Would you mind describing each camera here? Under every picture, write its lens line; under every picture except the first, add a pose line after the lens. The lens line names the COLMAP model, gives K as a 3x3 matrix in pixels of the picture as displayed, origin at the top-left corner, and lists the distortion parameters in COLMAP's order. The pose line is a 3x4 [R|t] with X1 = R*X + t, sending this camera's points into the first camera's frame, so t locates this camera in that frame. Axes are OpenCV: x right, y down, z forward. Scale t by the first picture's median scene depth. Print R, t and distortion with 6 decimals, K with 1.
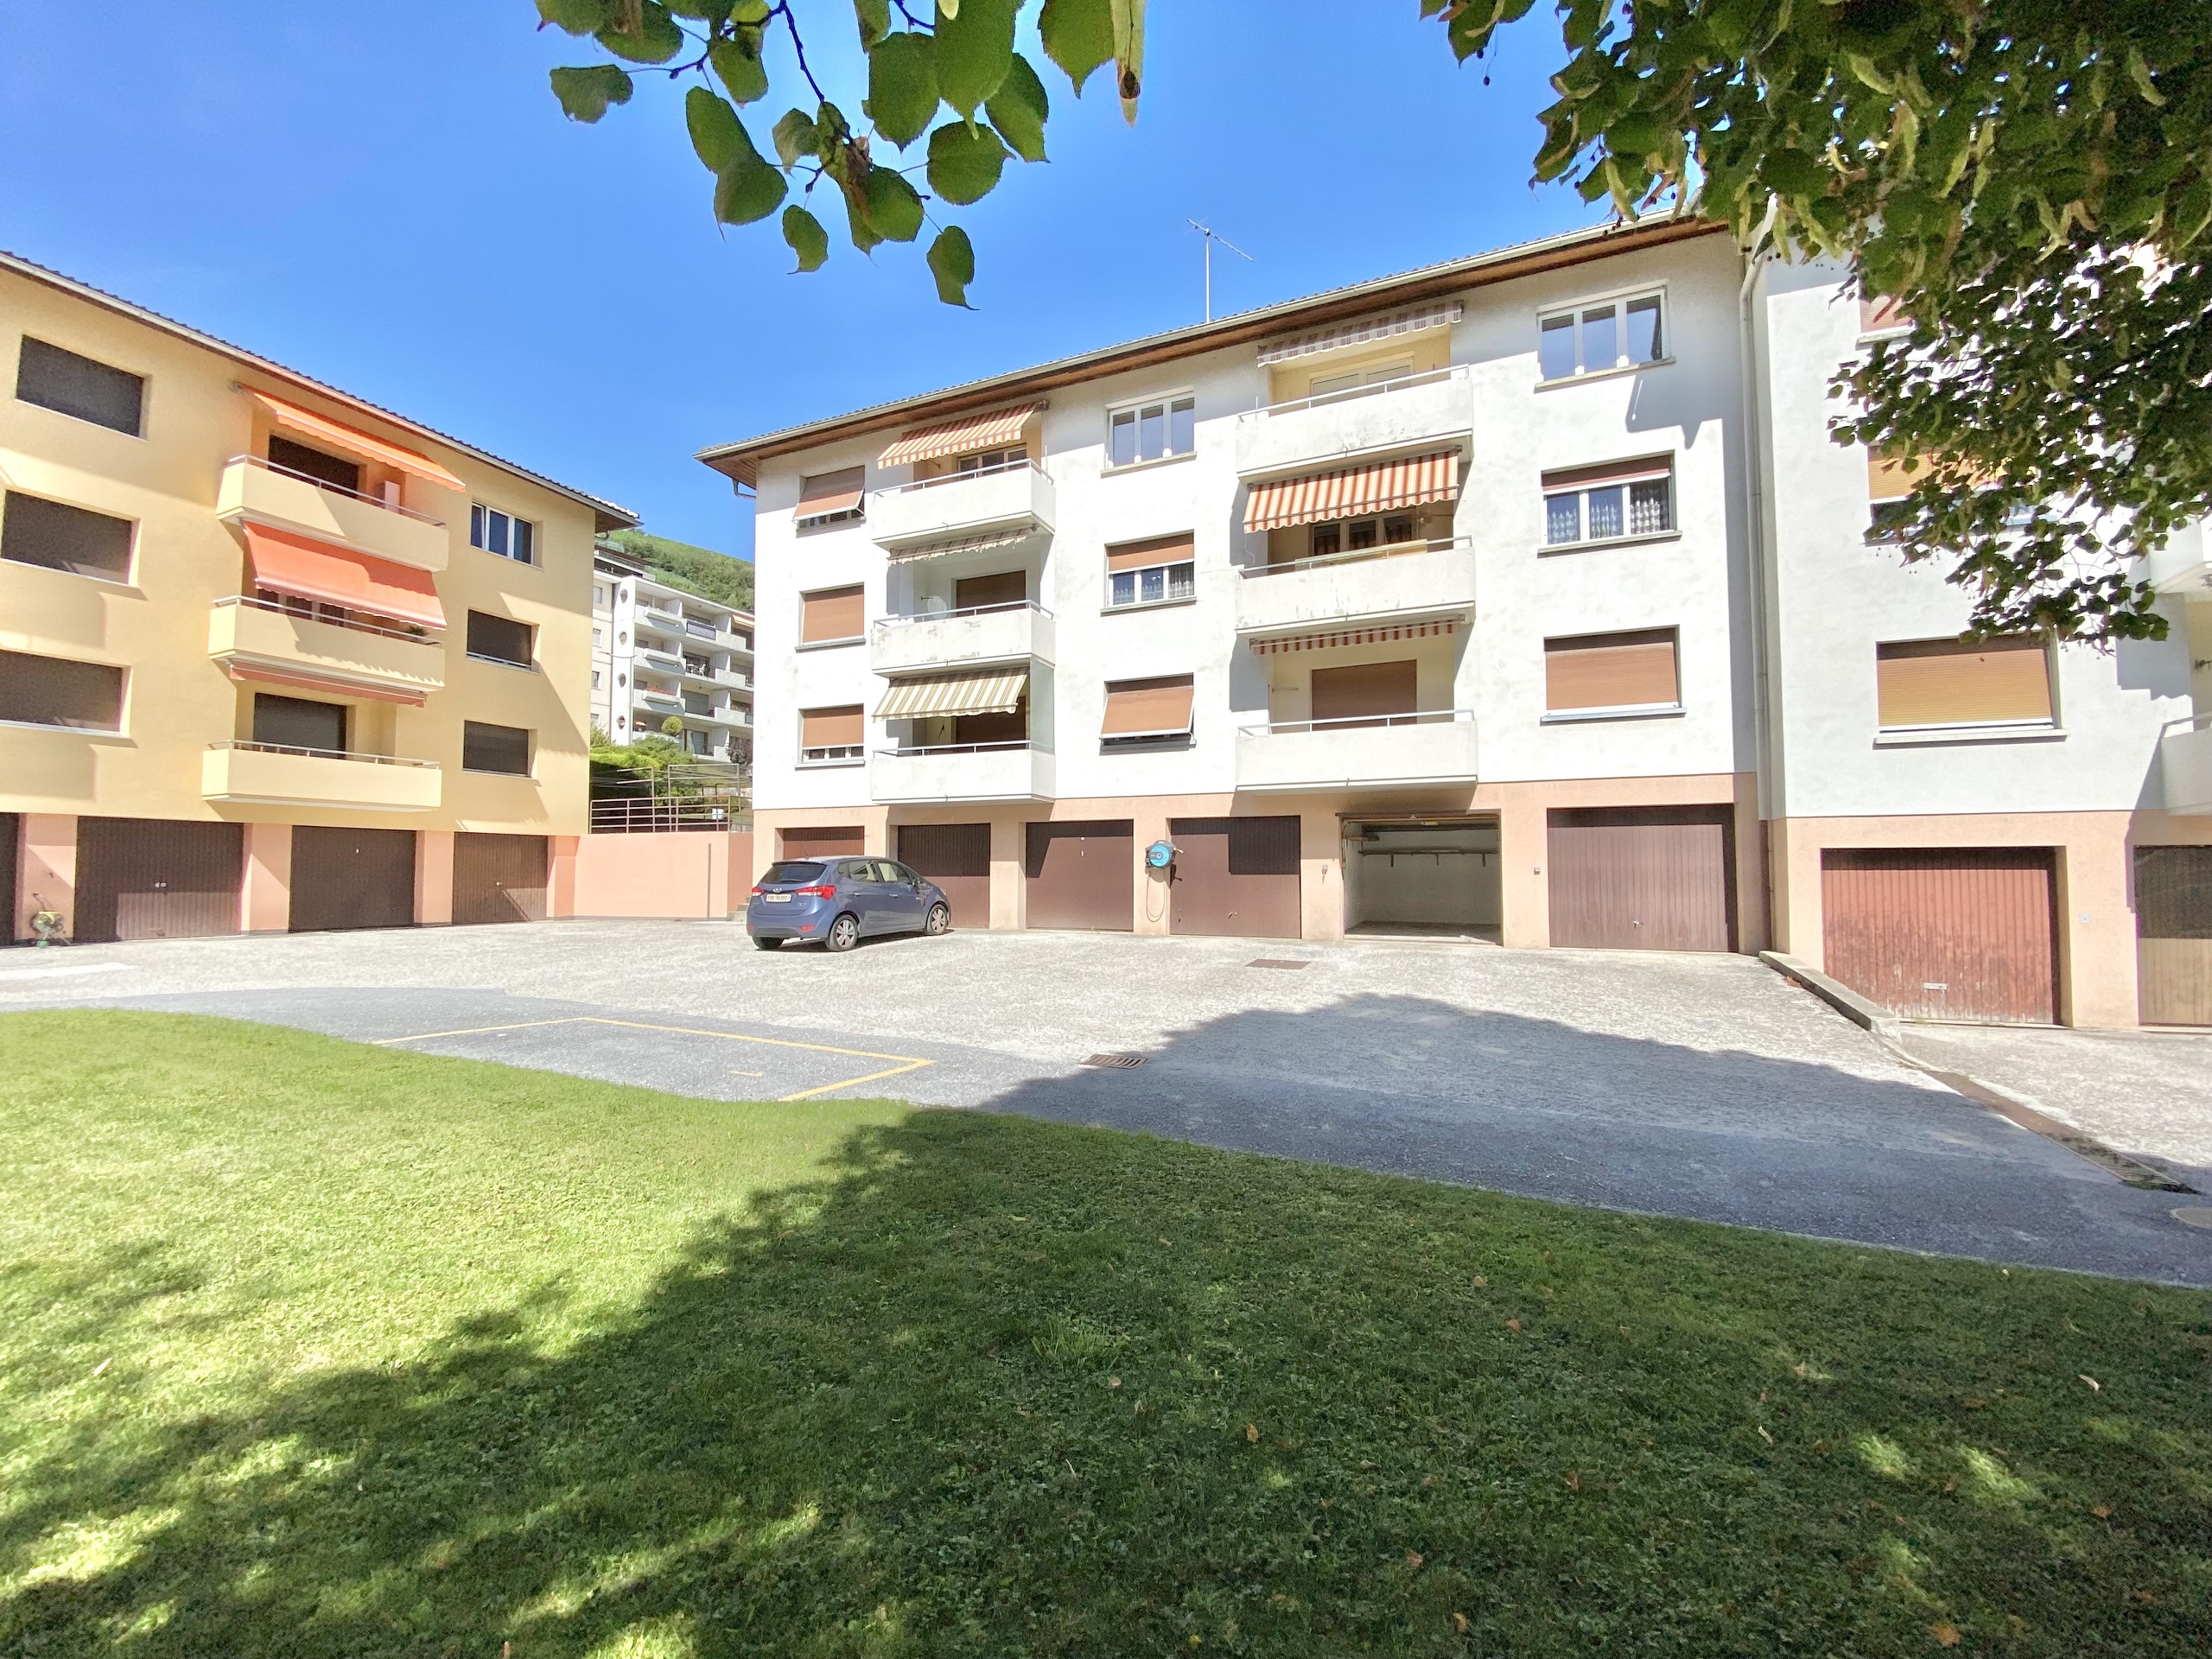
lens RADIAL K [[904.0, 0, 1099.4], [0, 904.0, 836.8], [0, 0, 1]] dist [0.048351, -0.039471]
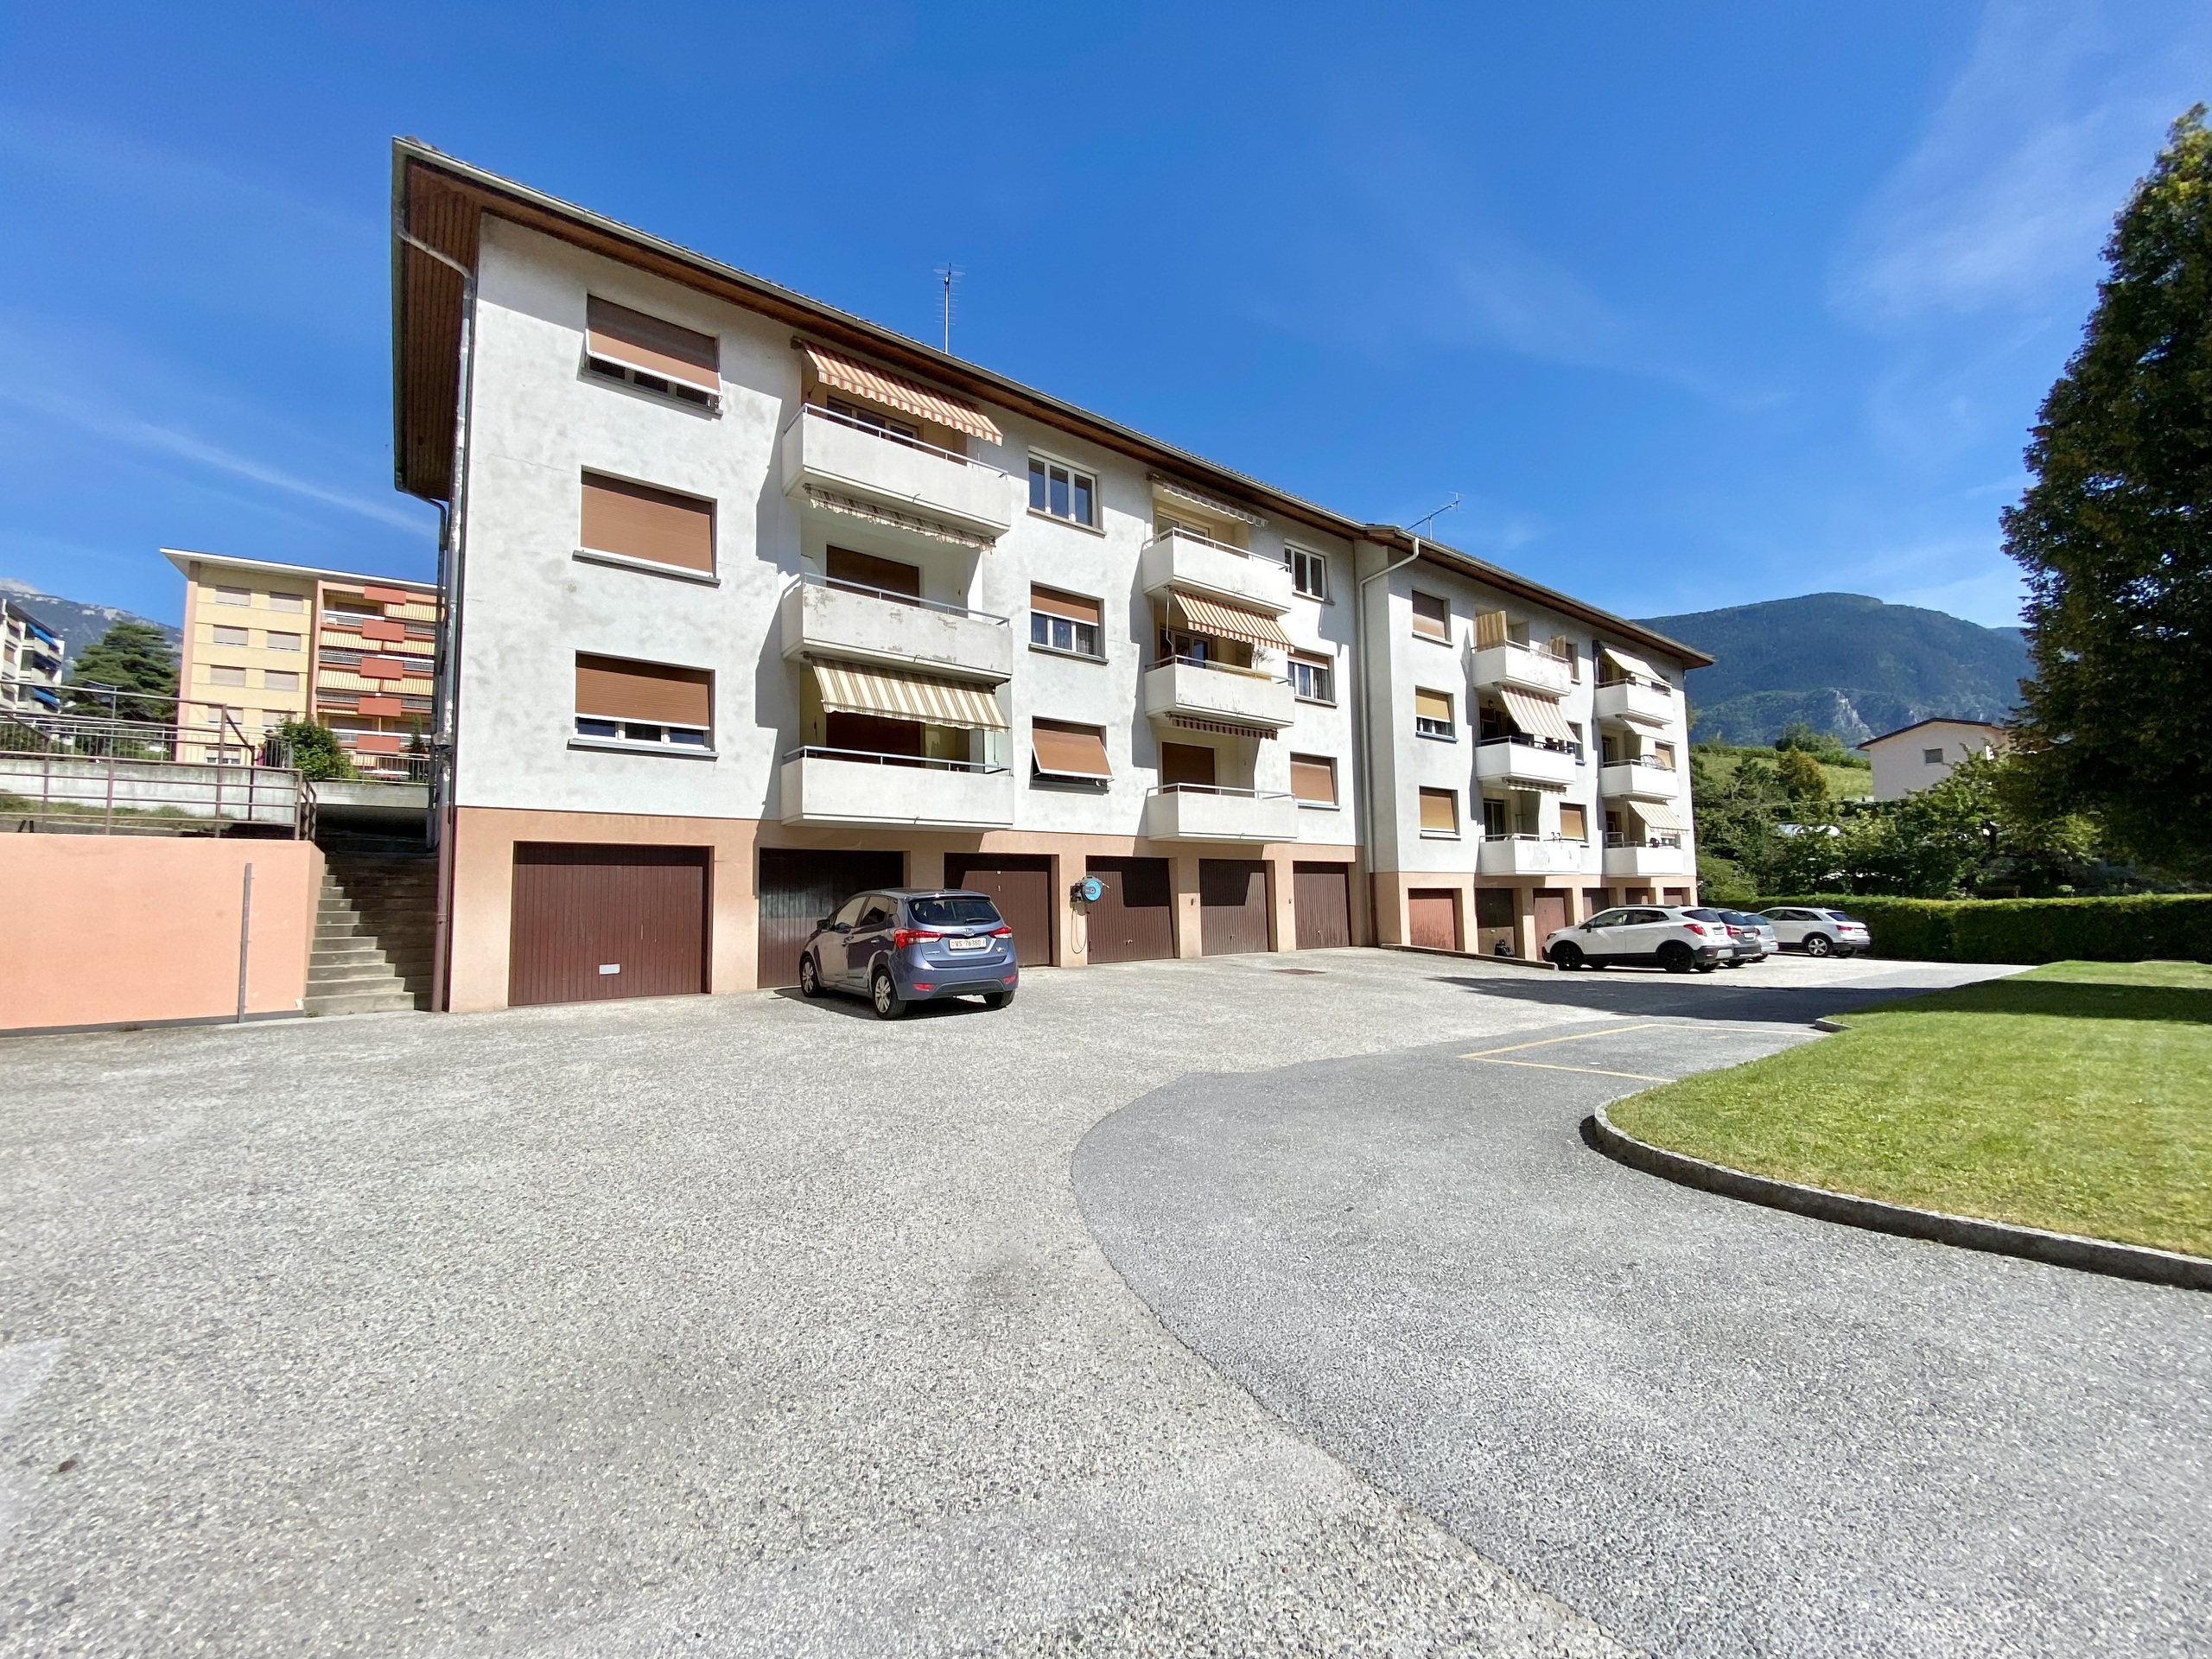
lens RADIAL K [[904.0, 0, 1099.4], [0, 904.0, 836.8], [0, 0, 1]] dist [0.048351, -0.039471]
pose [[0.468228, 0.058946, 0.881639, -0.868094], [-0.016867, 0.998187, -0.057780, 0.018834], [-0.883447, 0.012184, 0.468373, 0.488073]]
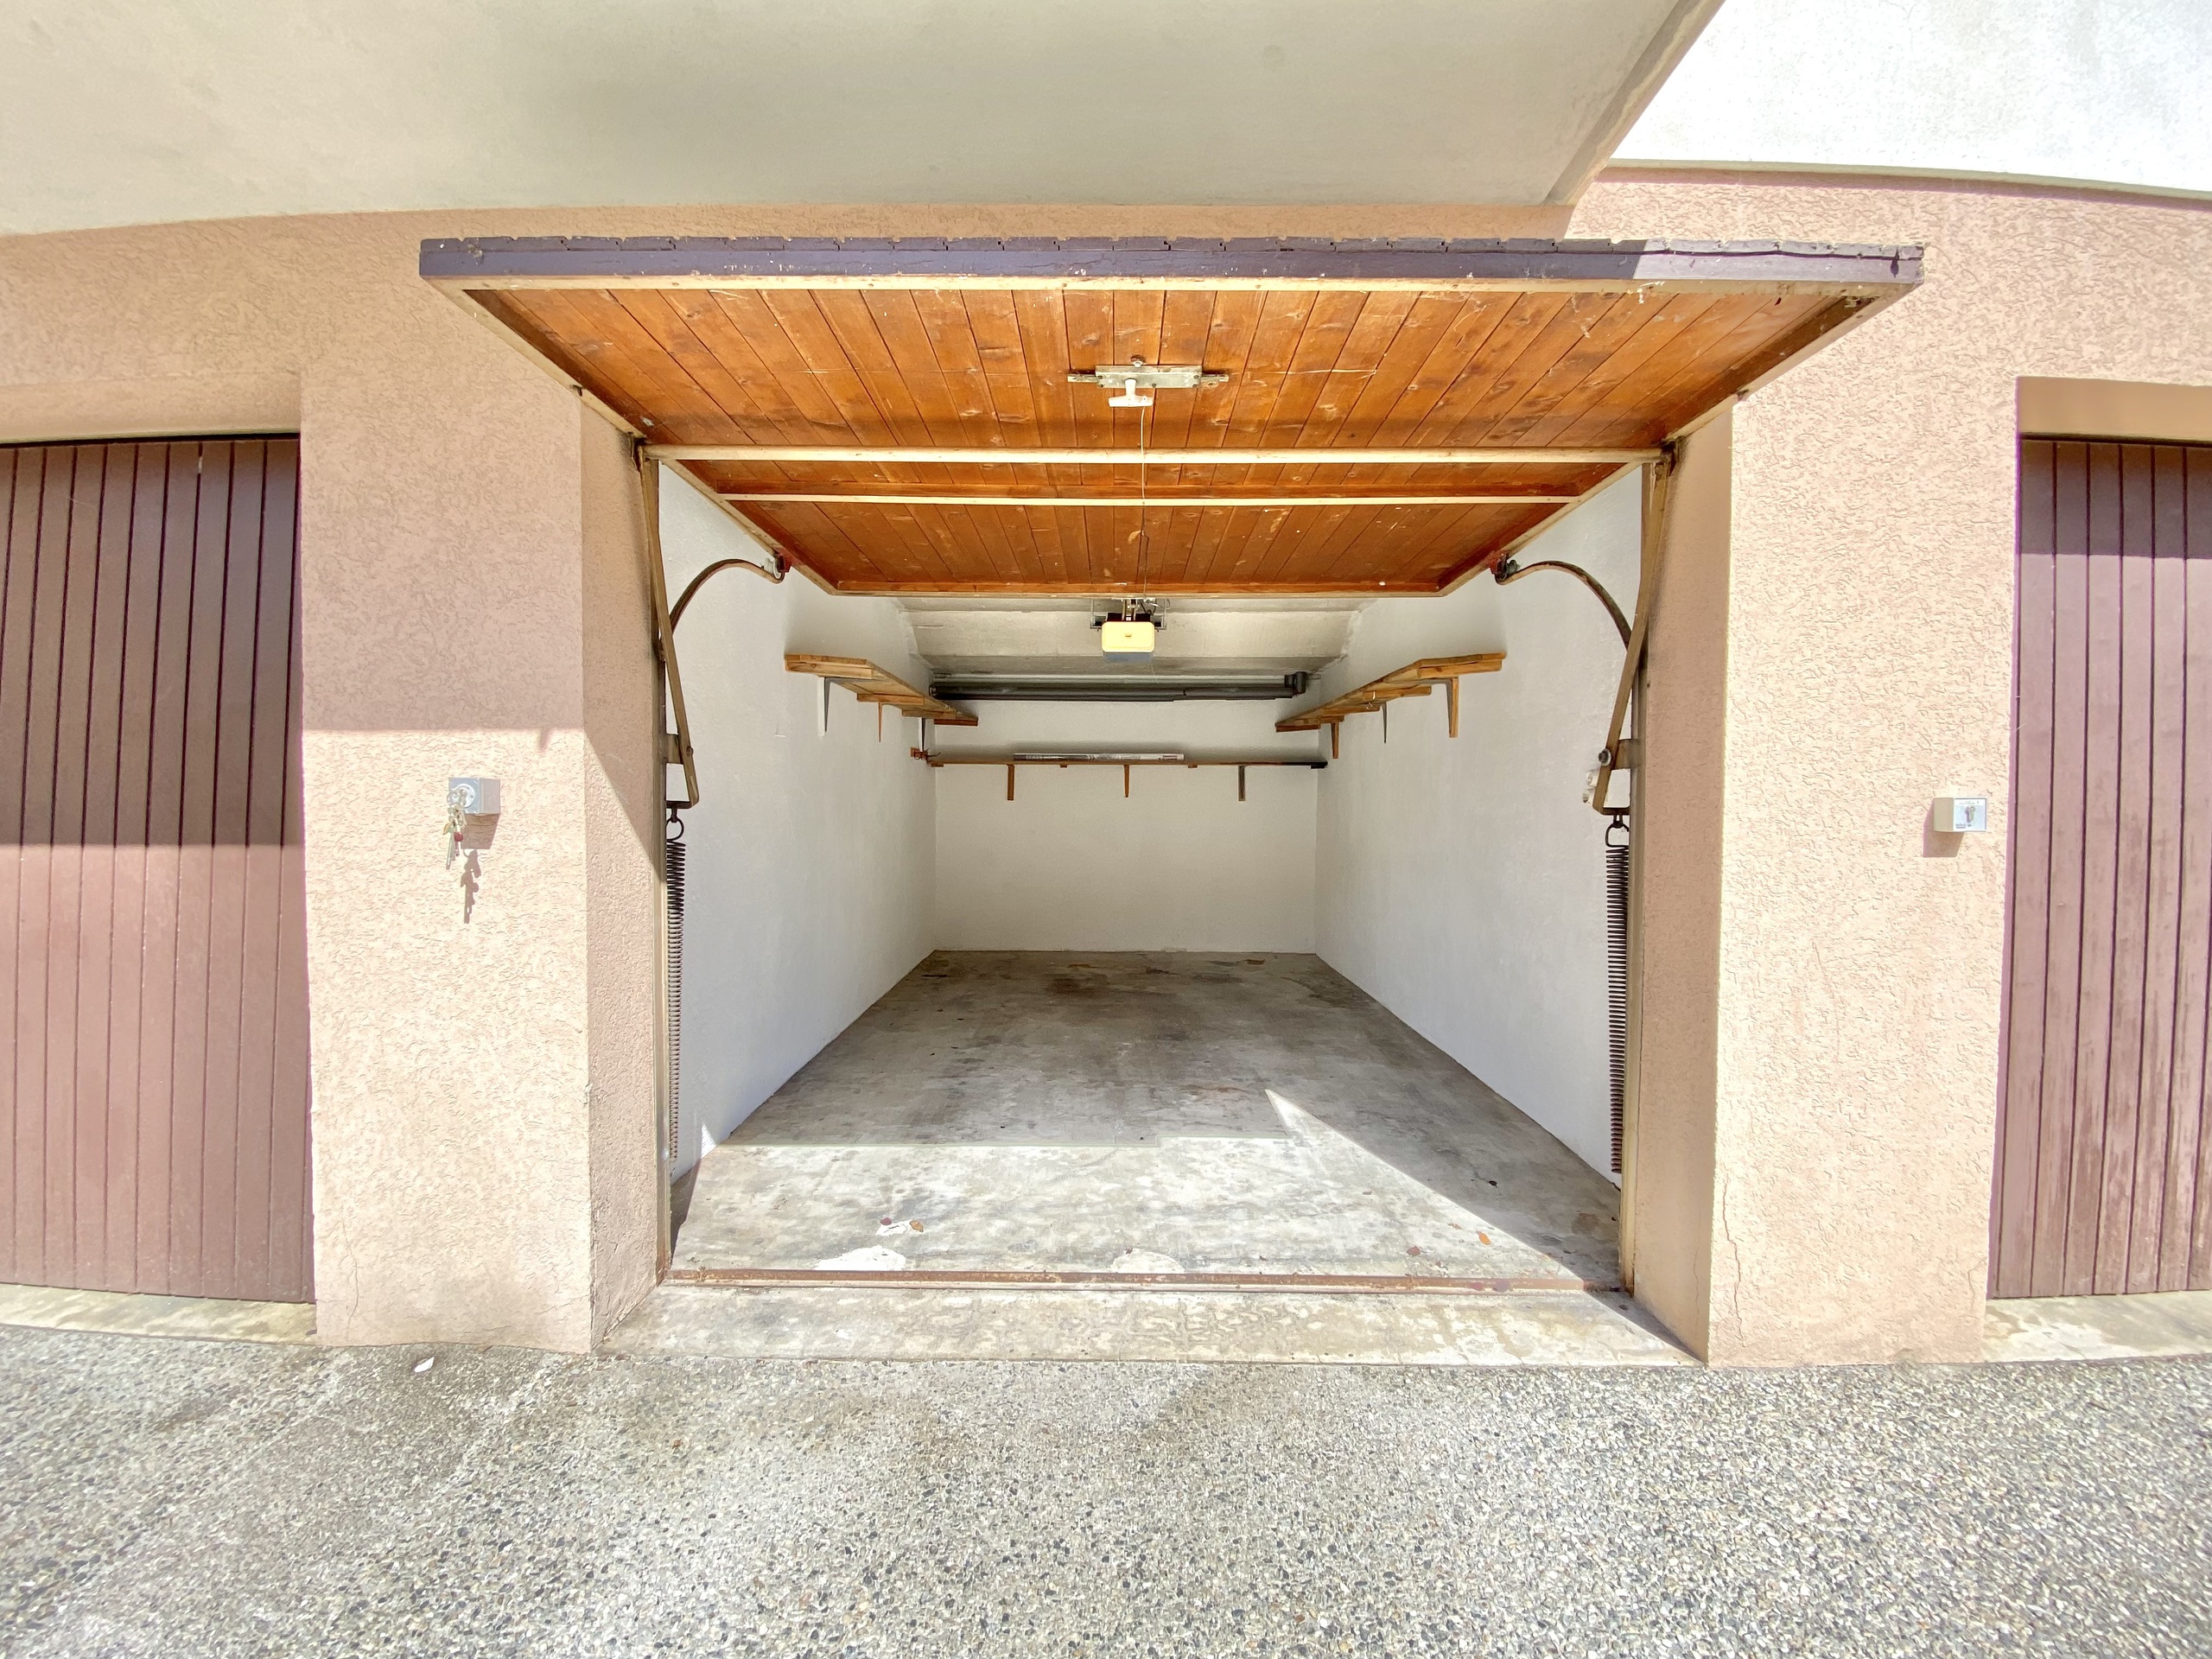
lens RADIAL K [[904.0, 0, 1099.4], [0, 904.0, 836.8], [0, 0, 1]] dist [0.048351, -0.039471]
pose [[0.935378, -0.001999, 0.353643, 0.275456], [-0.026320, 0.996817, 0.075251, 0.024283], [-0.352668, -0.079696, 0.932349, 0.784895]]
